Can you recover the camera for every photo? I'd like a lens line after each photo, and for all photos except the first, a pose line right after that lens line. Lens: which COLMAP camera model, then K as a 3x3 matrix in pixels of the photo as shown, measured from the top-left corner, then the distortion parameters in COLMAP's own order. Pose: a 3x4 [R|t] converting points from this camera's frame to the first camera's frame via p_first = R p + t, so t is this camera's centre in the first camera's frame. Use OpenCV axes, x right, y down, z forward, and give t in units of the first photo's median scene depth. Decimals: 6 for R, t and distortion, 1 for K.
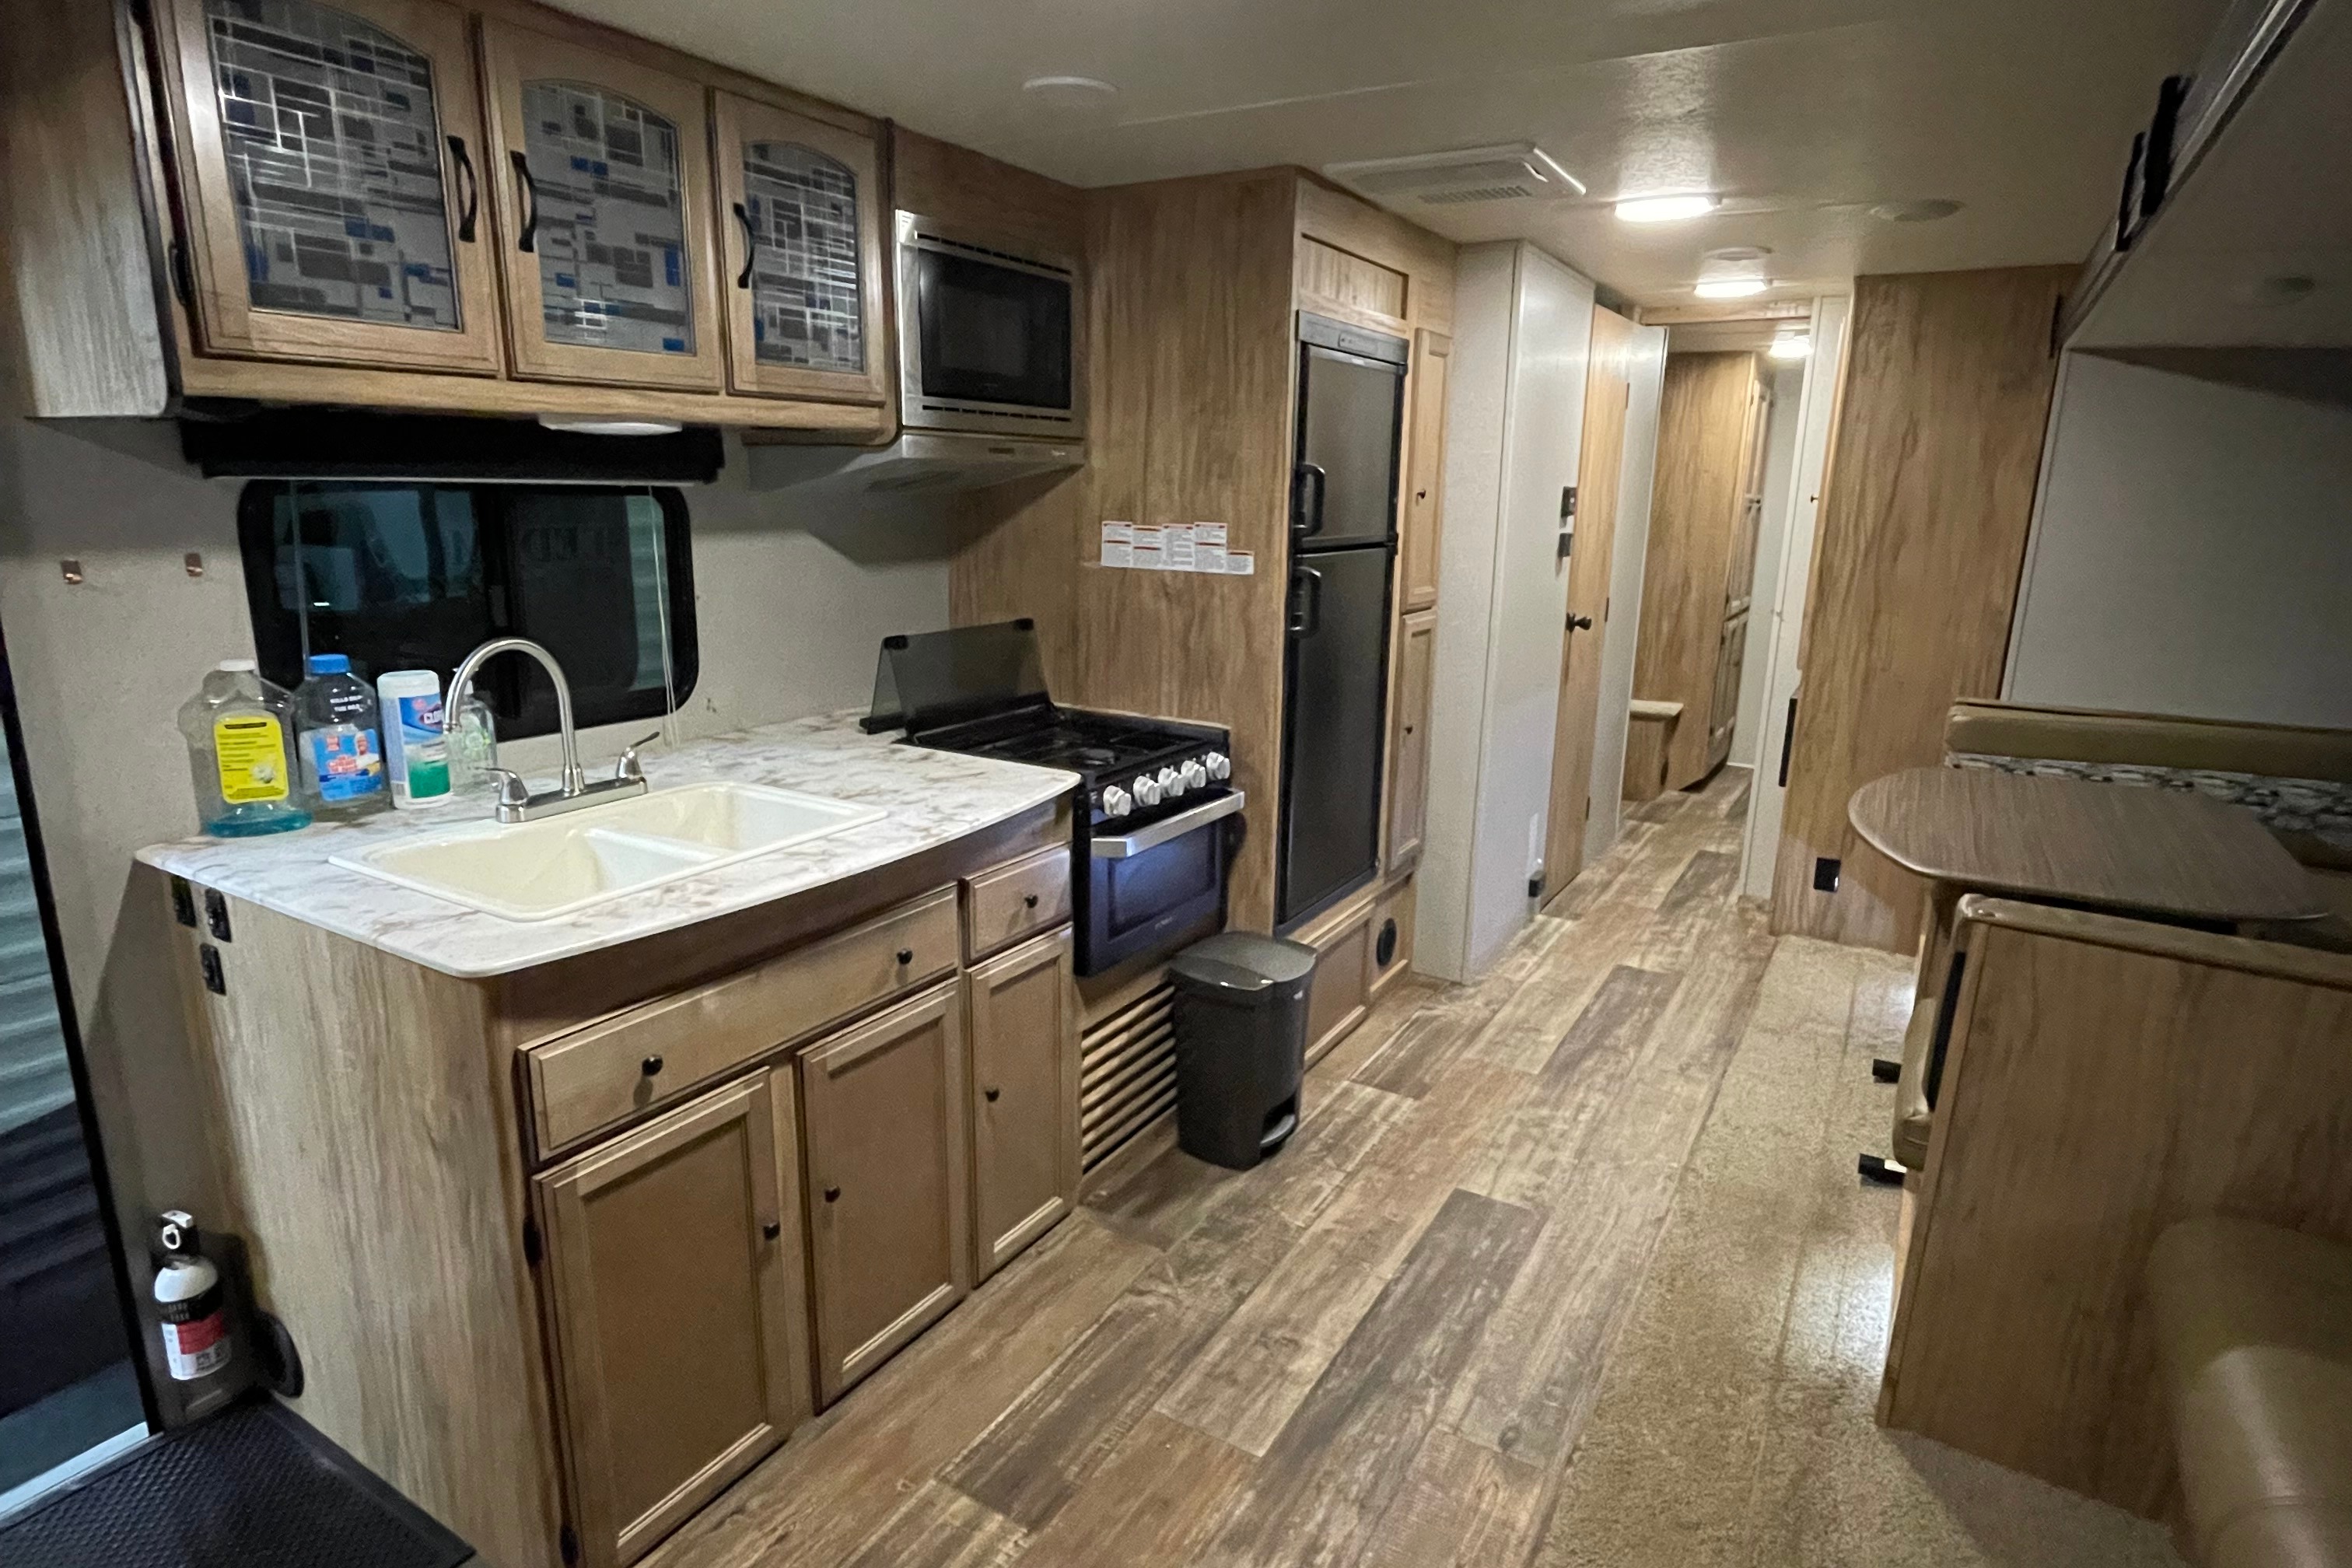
lens RADIAL K [[1277.7, 0, 1195.9], [0, 1277.7, 782.8], [0, 0, 1]] dist [0.014369, 0.000297]
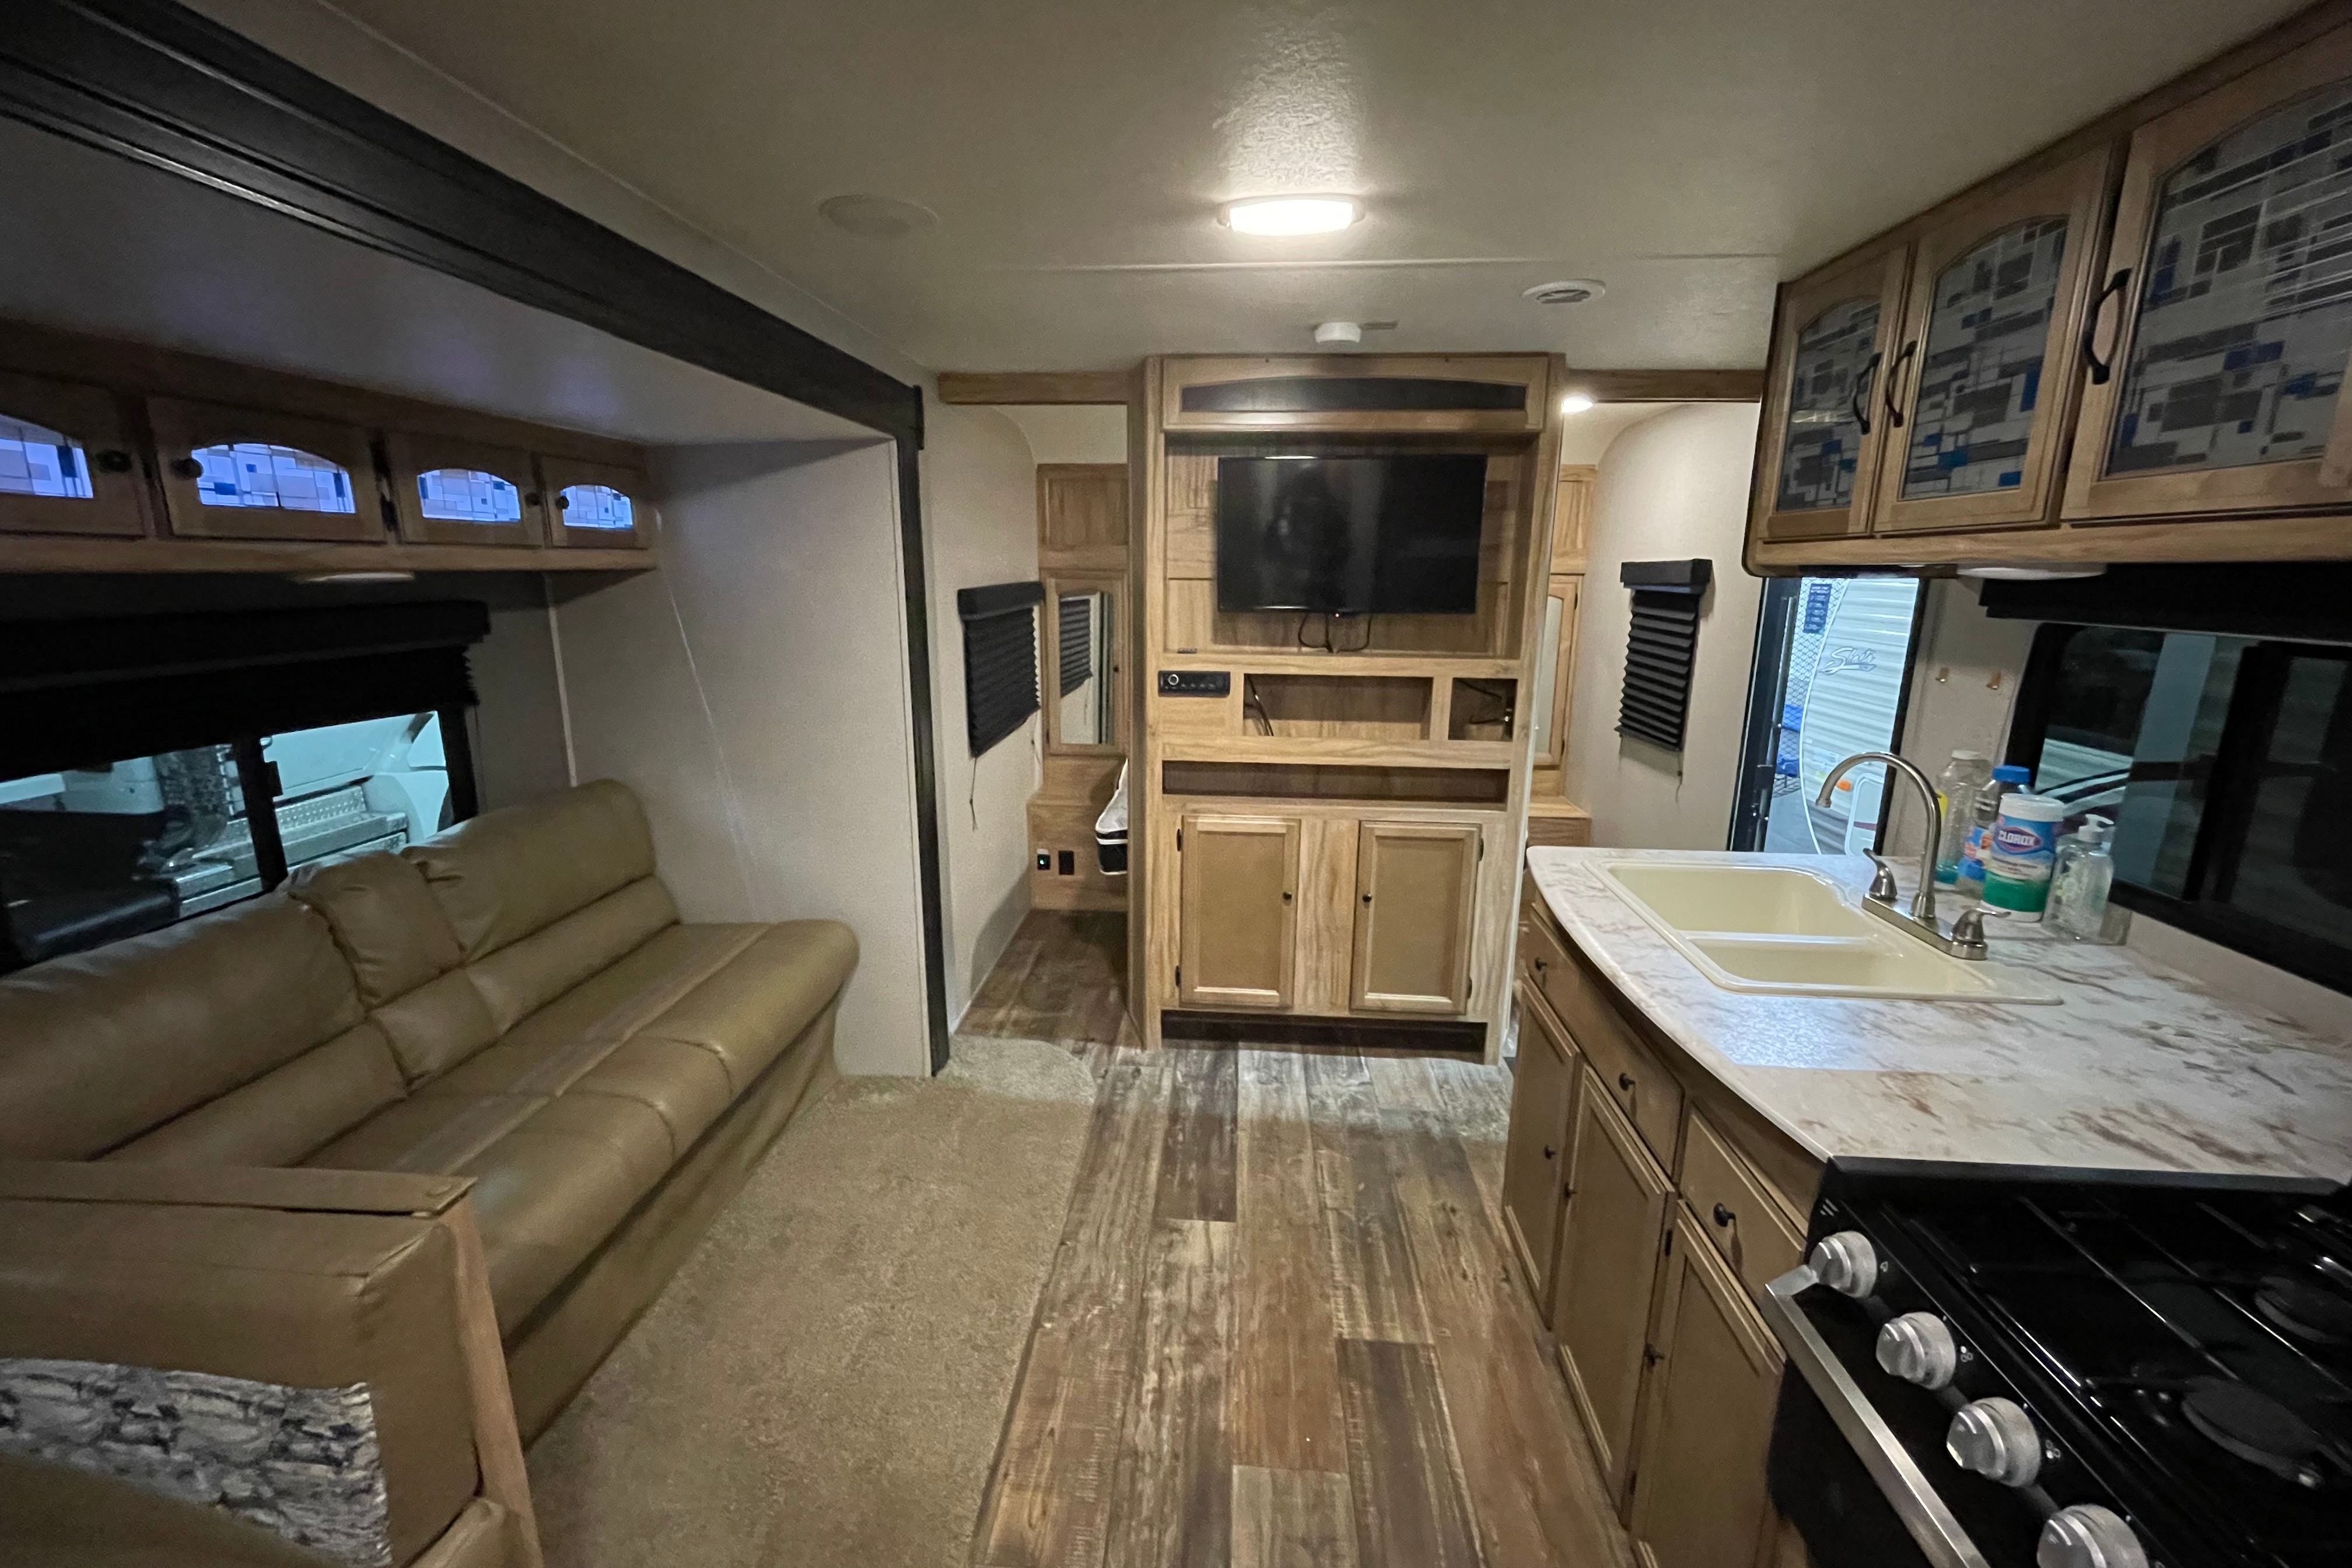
lens RADIAL K [[954.5, 0, 1179.7], [0, 954.5, 783.5], [0, 0, 1]] dist [0.000714, 0.000874]
pose [[-0.895365, 0.075441, -0.438896, 0.380622], [-0.125504, 0.902854, 0.411222, -0.325699], [0.427282, 0.423277, -0.798916, 1.274478]]
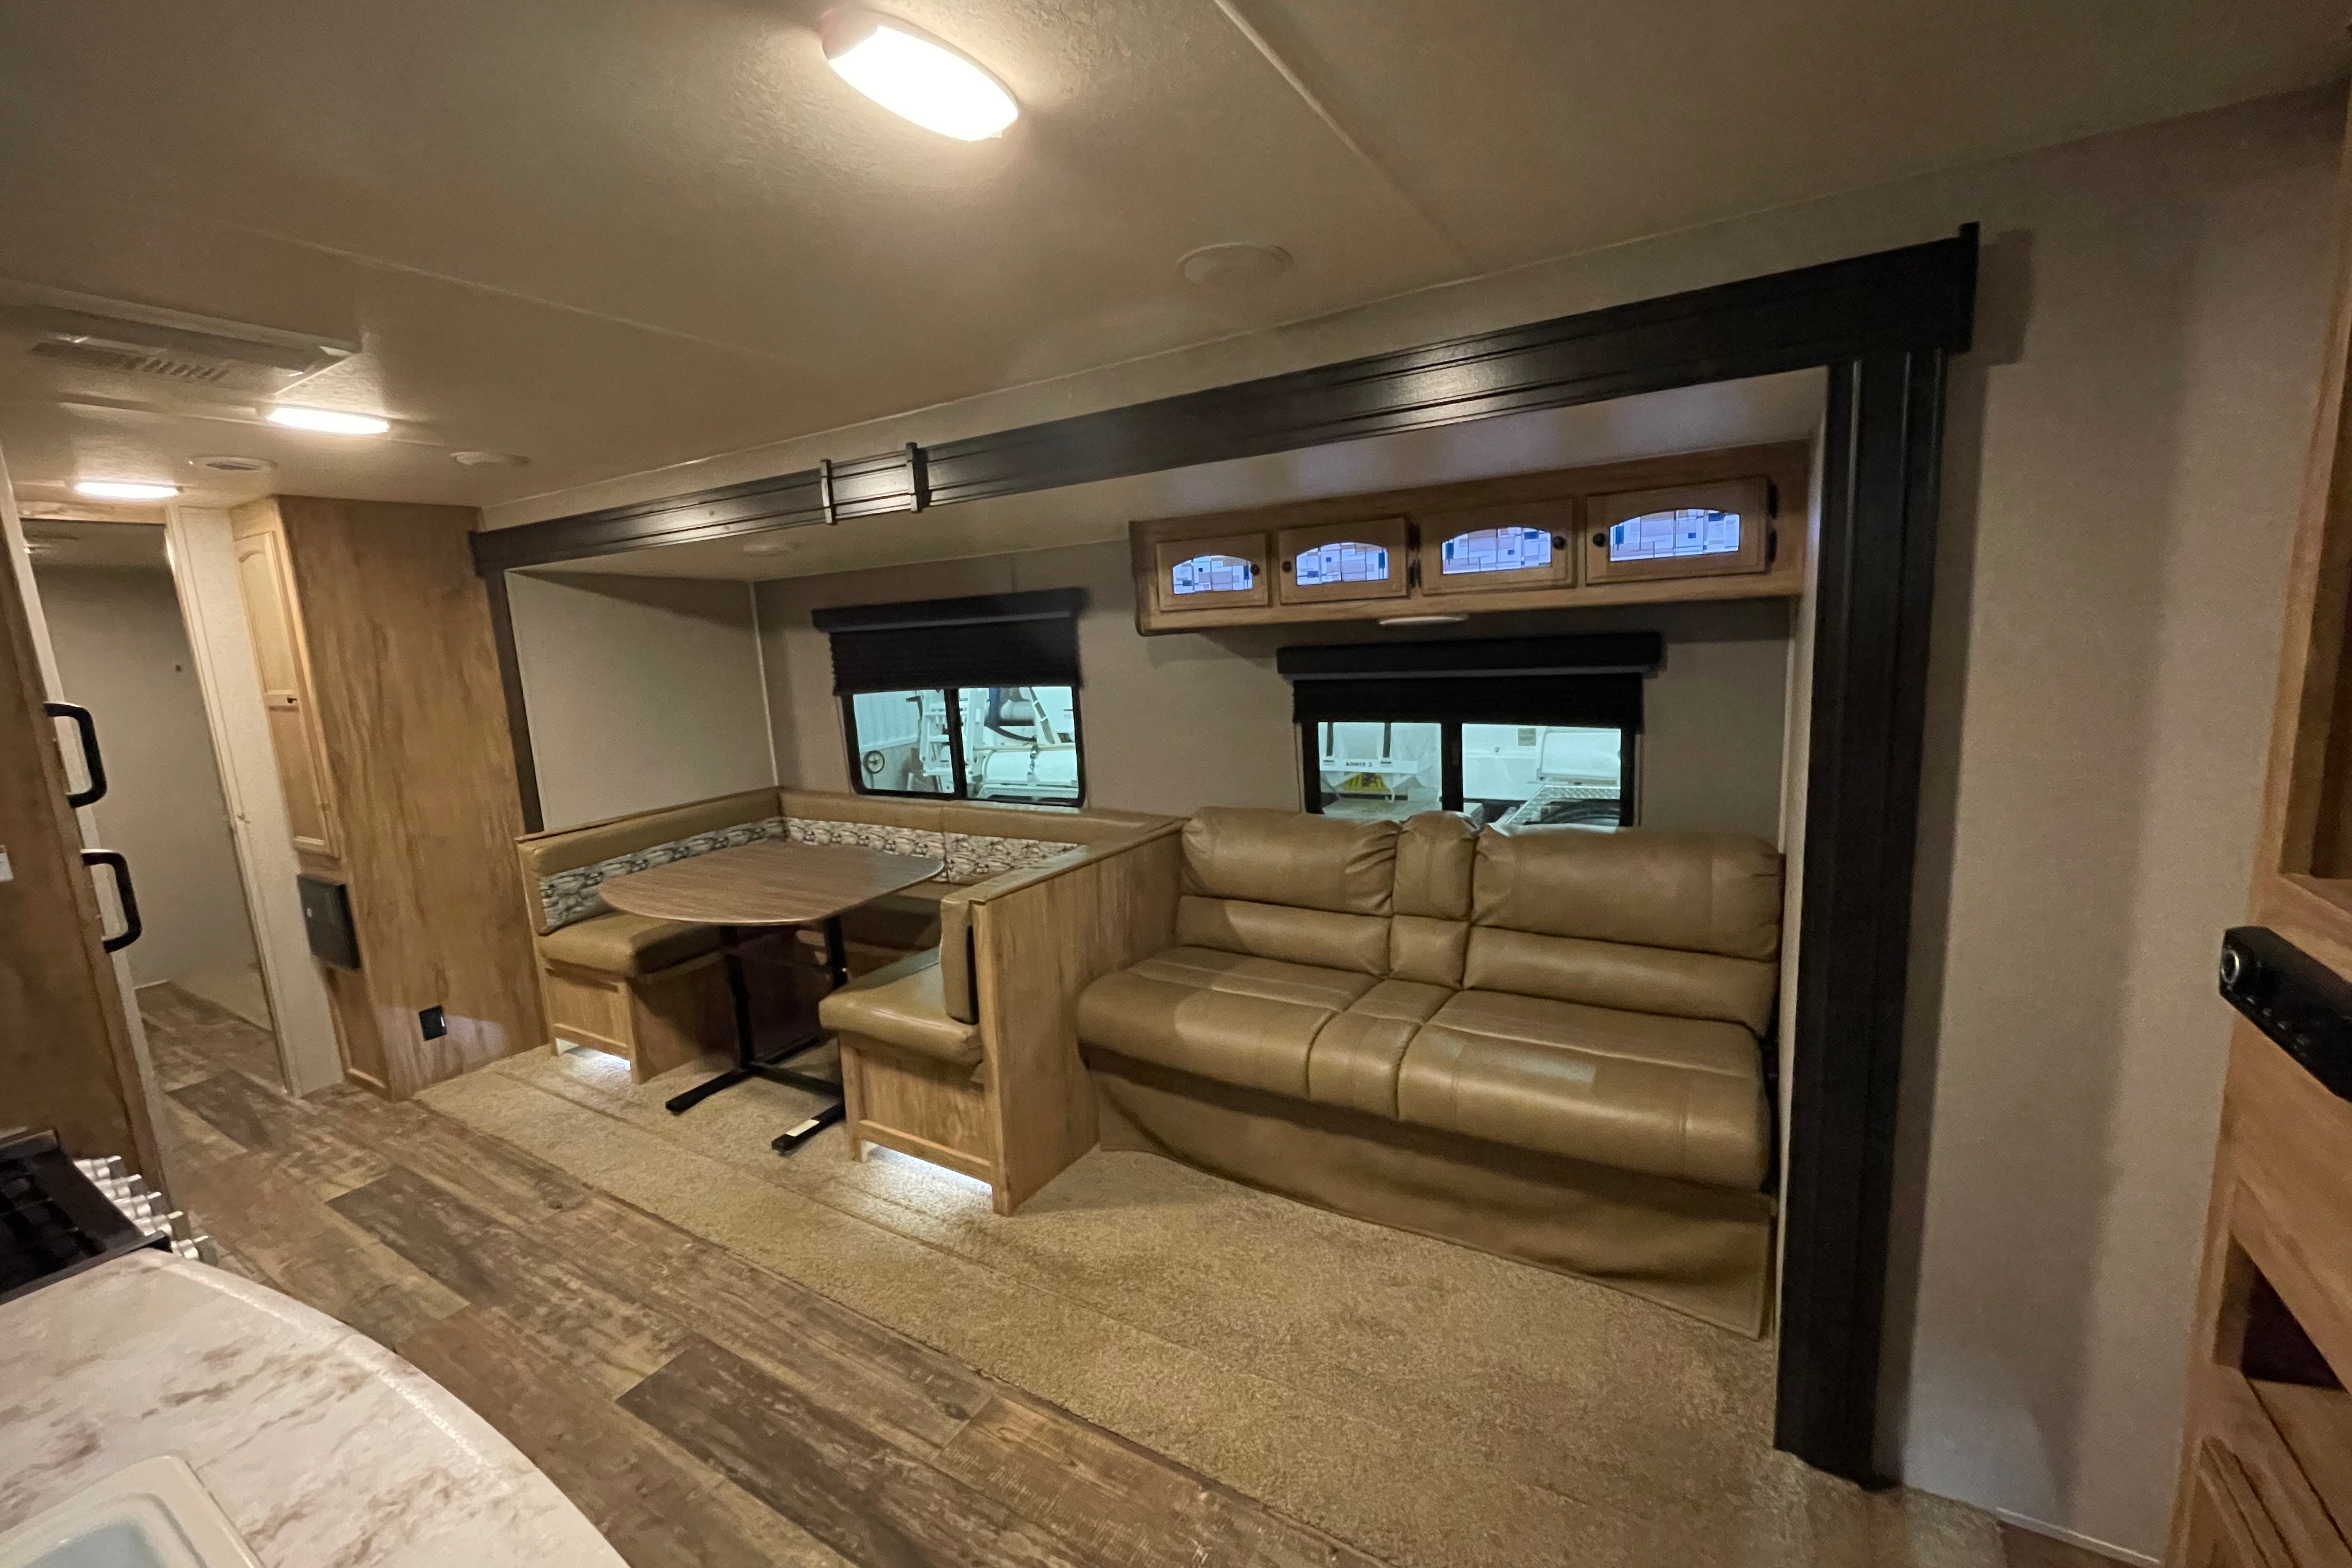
lens RADIAL K [[954.5, 0, 1169.4], [0, 954.5, 785.6], [0, 0, 1]] dist [0.000714, 0.000874]
pose [[0.011537, -0.186990, 0.982294, -0.523782], [0.285067, 0.942208, 0.176011, -0.164324], [-0.958438, 0.277989, 0.064174, 0.529712]]
